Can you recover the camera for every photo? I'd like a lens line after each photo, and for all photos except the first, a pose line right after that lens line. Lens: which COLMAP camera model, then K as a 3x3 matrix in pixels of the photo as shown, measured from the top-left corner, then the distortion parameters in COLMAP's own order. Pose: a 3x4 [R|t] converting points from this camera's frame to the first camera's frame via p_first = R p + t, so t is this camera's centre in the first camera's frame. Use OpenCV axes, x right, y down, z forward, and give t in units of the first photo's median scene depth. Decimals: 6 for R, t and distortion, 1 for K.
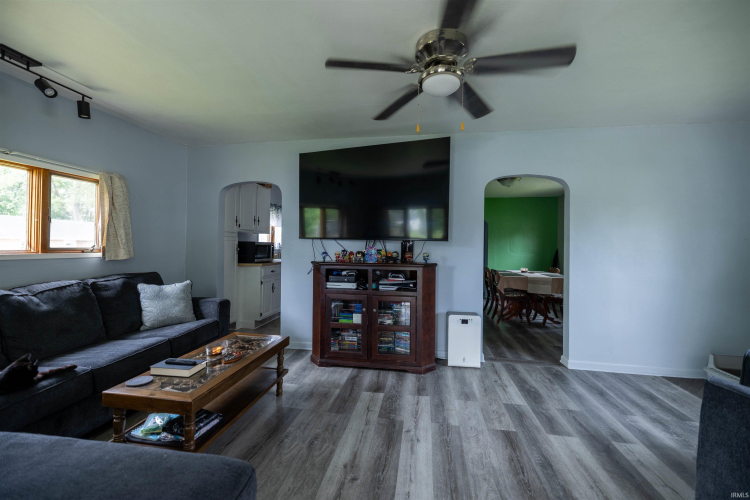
lens RADIAL K [[310.5, 0, 373.4], [0, 310.5, 244.8], [0, 0, 1]] dist [-0.000348, -0.000086]
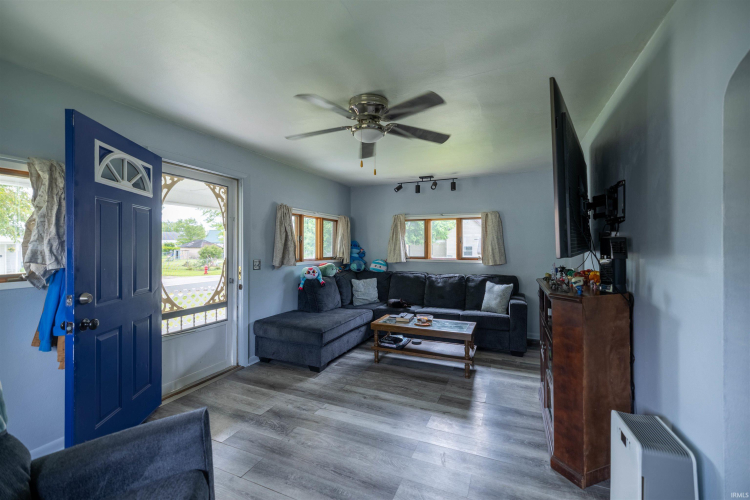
lens RADIAL K [[317.6, 0, 375.0], [0, 317.6, 250.0], [0, 0, 1]] dist [-0.000462, -0.000059]
pose [[-0.249646, -0.002614, -0.968334, 1.179200], [0.004512, 0.999982, -0.003862, -0.035051], [0.968327, -0.005333, -0.249630, 1.091692]]
